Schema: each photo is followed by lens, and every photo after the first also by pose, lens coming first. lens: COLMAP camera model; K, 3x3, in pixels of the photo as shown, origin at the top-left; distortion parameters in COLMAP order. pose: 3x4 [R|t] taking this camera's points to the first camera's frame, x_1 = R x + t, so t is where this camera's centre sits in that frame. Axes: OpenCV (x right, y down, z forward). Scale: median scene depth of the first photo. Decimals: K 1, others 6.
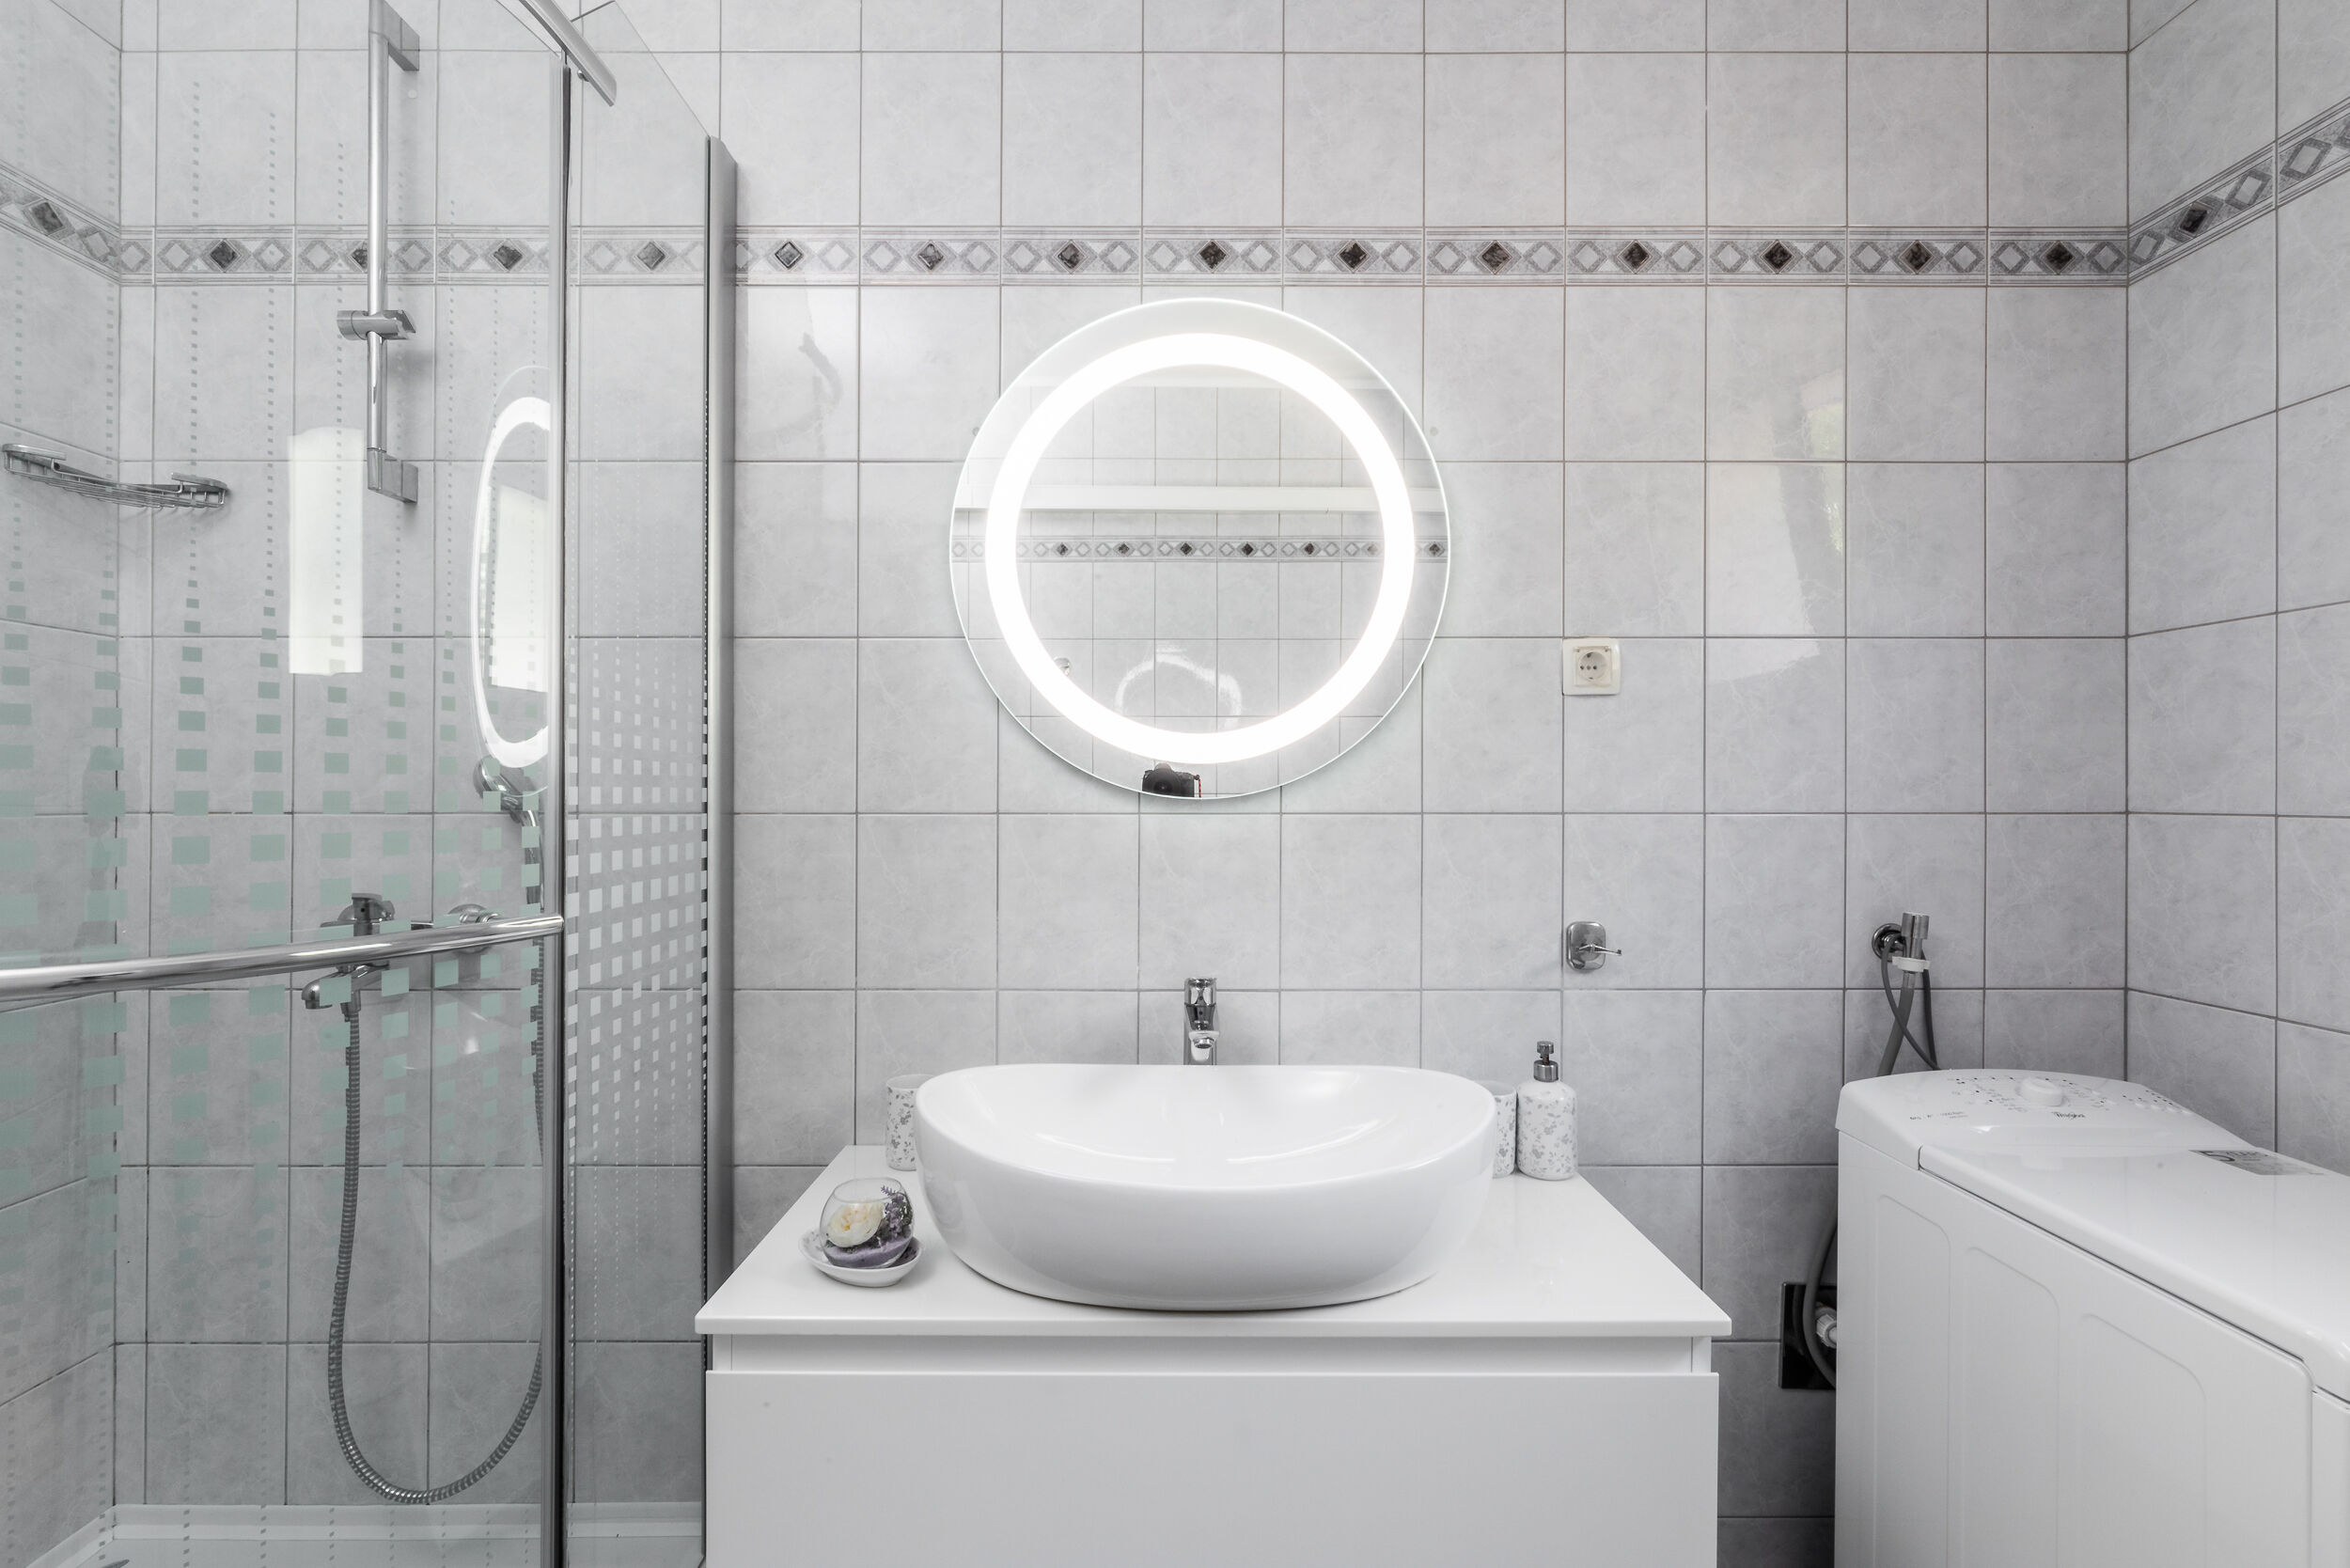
lens RADIAL K [[1059.4, 0, 1204.0], [0, 1059.4, 794.7], [0, 0, 1]] dist [-0.003139, 0.003469]
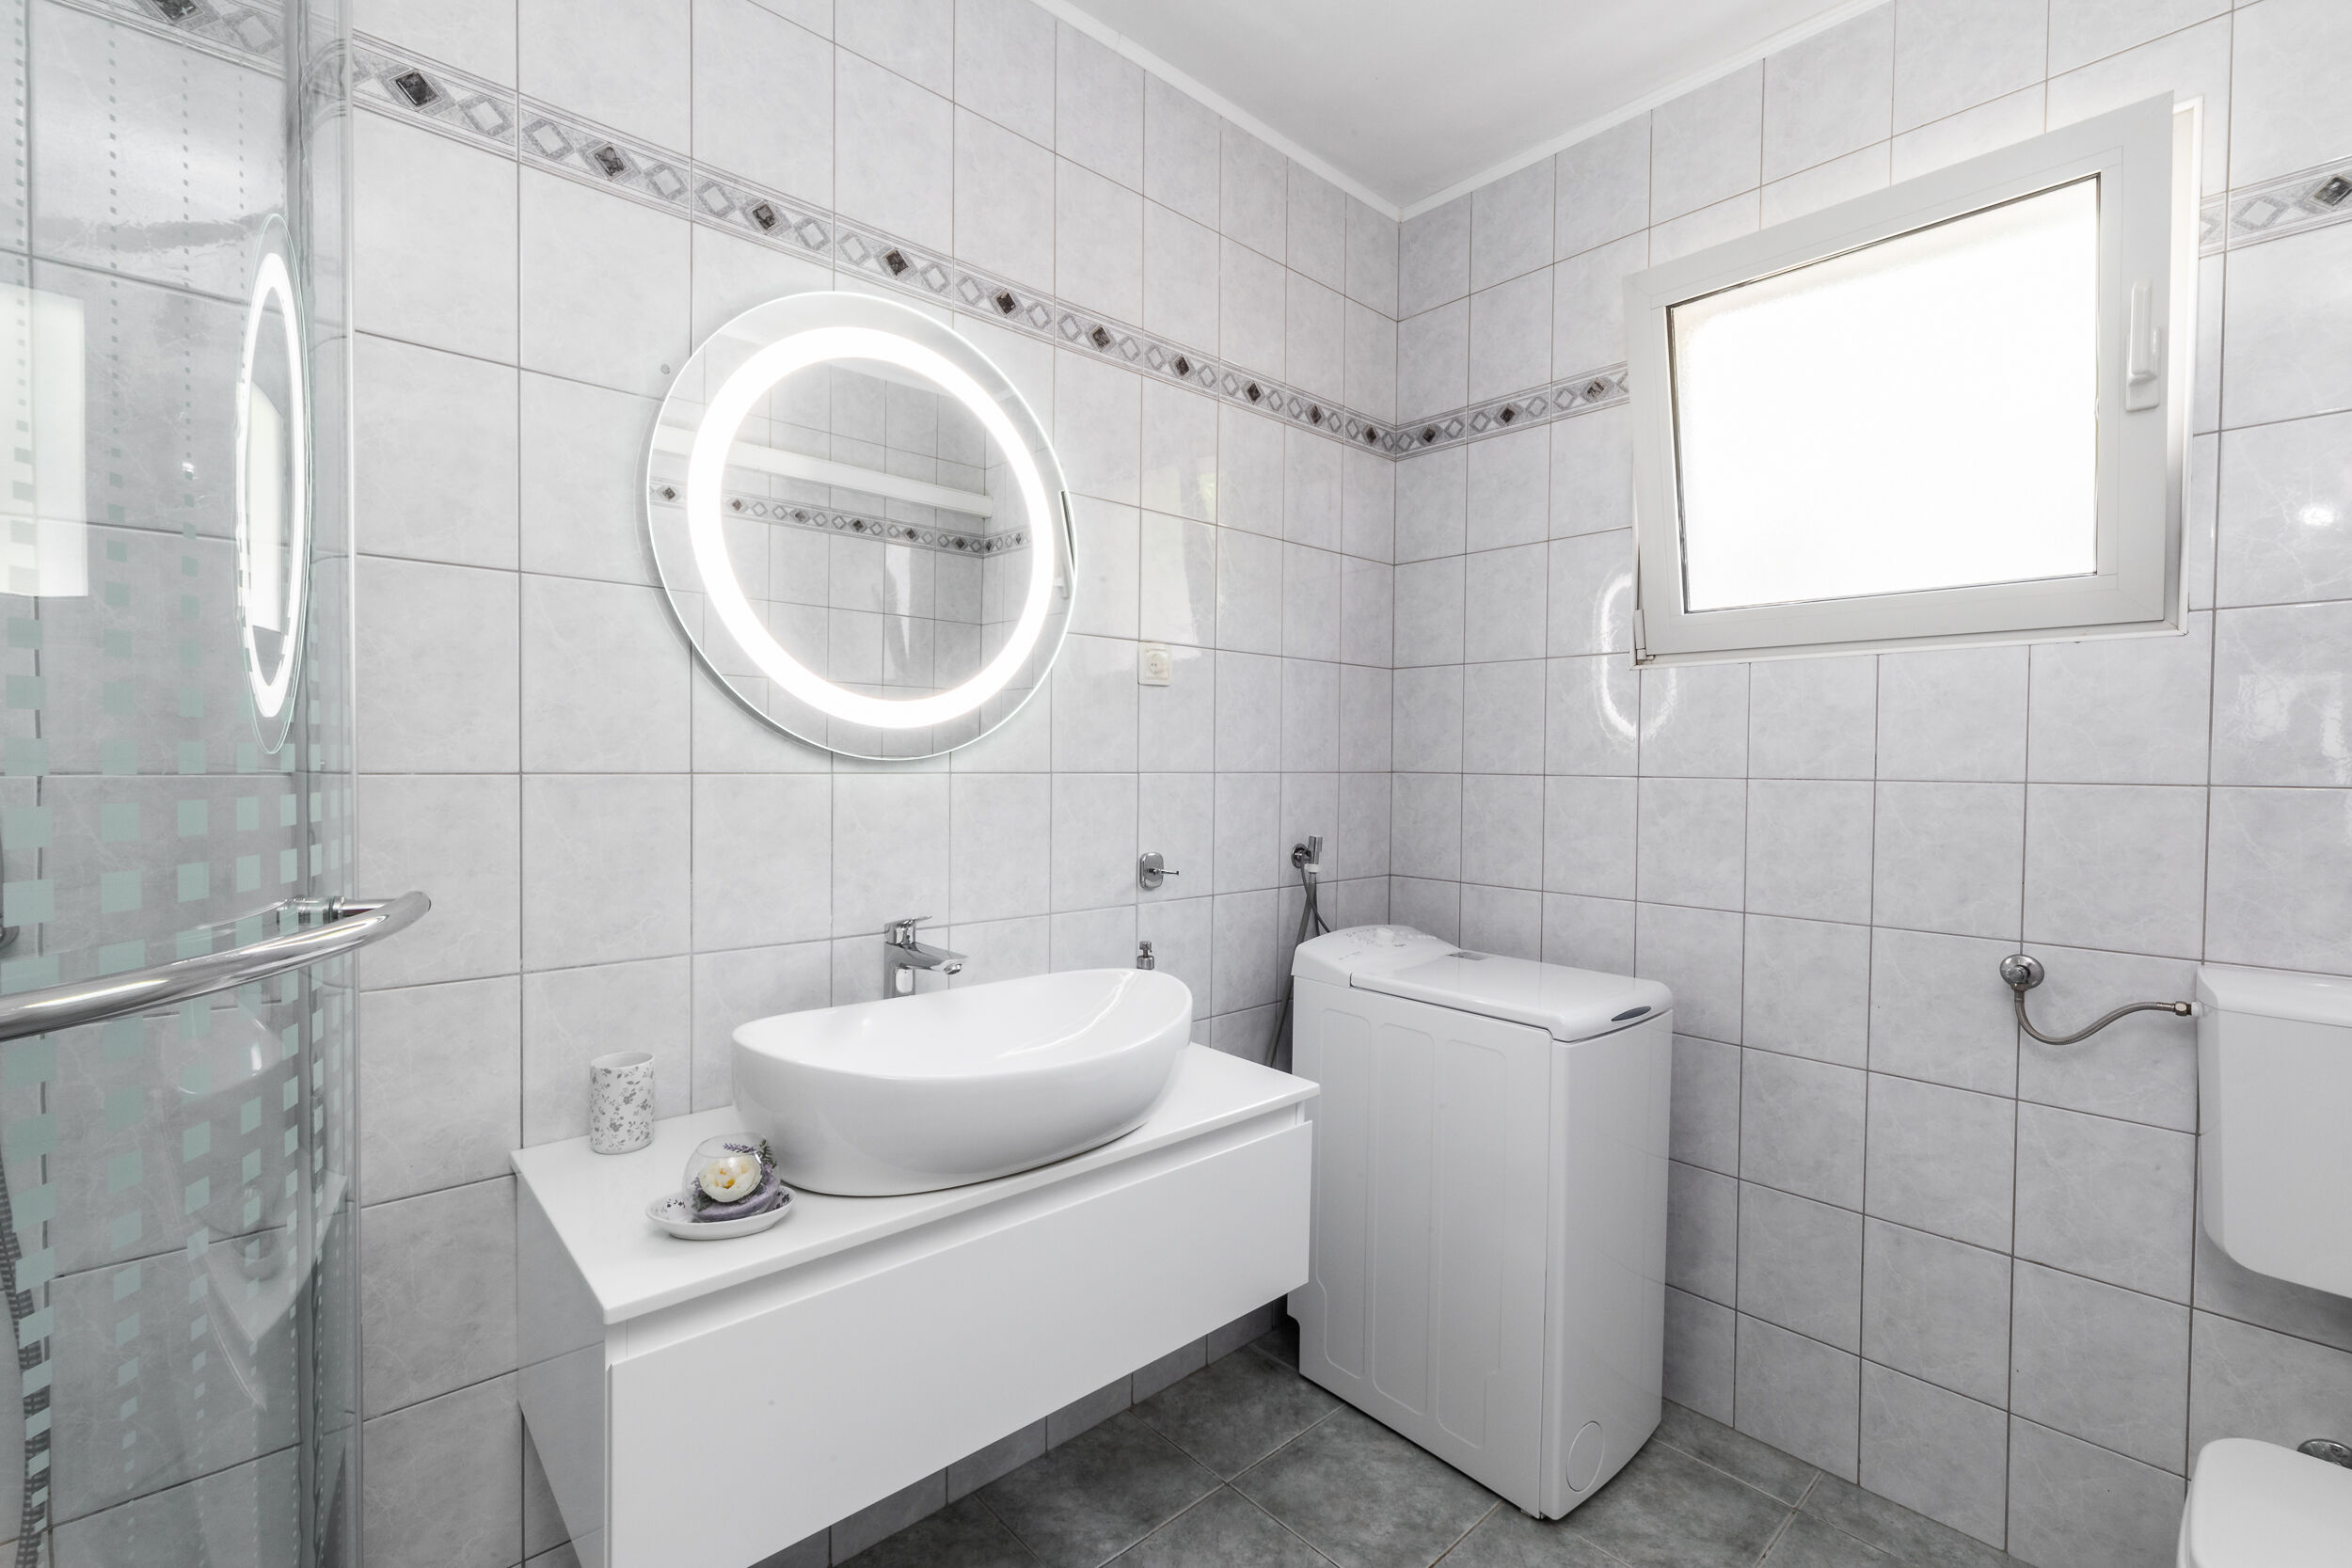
lens RADIAL K [[1028.7, 0, 1182.1], [0, 1028.7, 783.6], [0, 0, 1]] dist [0.000090, 0.001045]
pose [[0.738527, -0.007687, 0.674180, -0.497649], [-0.012142, 0.999621, 0.024698, -0.001543], [-0.674115, -0.026426, 0.738154, 0.002091]]
